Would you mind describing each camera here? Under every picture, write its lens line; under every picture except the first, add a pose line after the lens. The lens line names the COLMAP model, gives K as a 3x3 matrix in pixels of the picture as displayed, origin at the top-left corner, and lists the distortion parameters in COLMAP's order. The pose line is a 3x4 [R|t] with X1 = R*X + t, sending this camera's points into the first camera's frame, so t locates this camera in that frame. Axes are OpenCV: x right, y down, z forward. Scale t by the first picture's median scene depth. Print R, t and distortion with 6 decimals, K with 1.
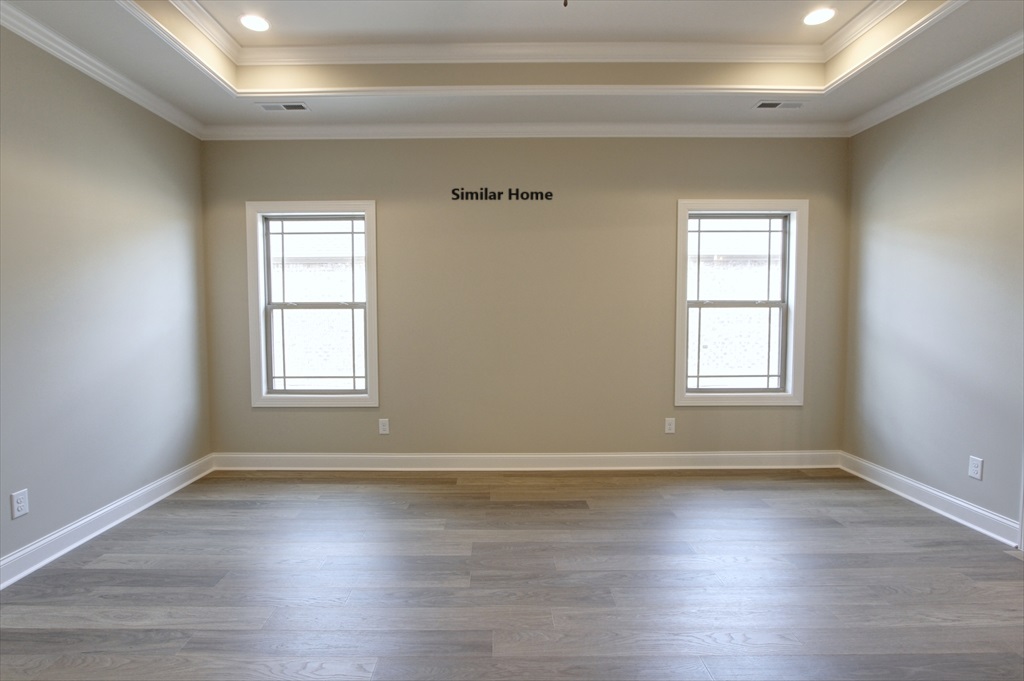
lens RADIAL K [[487.8, 0, 498.0], [0, 487.8, 341.1], [0, 0, 1]] dist [-0.025238, 0.001012]
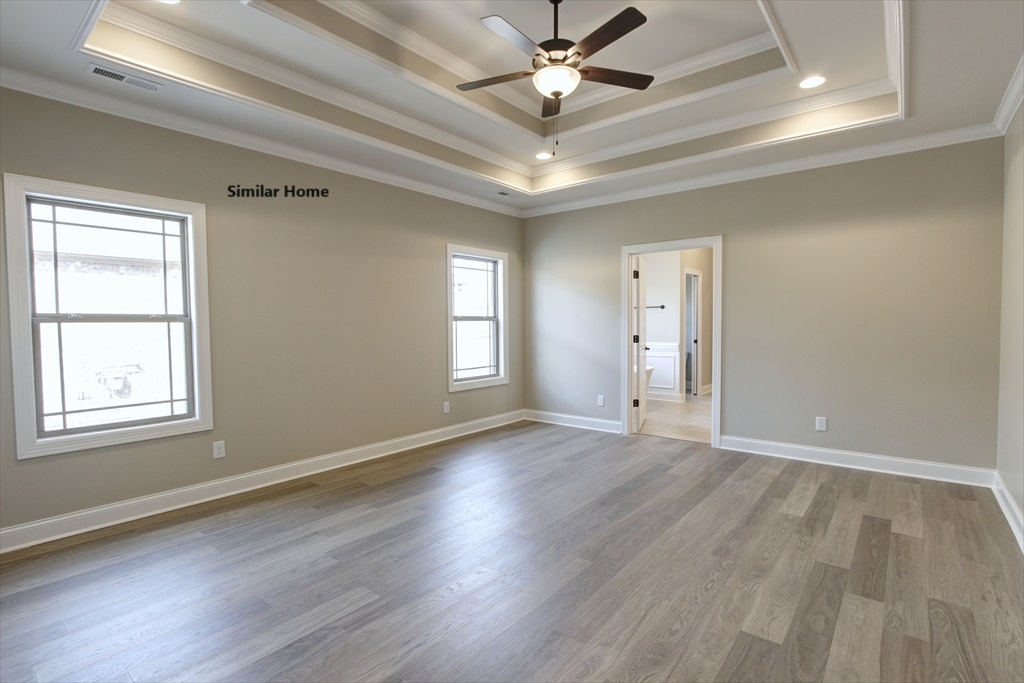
lens RADIAL K [[487.8, 0, 498.0], [0, 487.8, 342.1], [0, 0, 1]] dist [-0.025238, 0.001012]
pose [[0.641488, -0.031233, 0.766497, -0.602340], [0.051151, 0.998689, -0.002115, 0.001122], [-0.765426, 0.040564, 0.642244, 0.002278]]
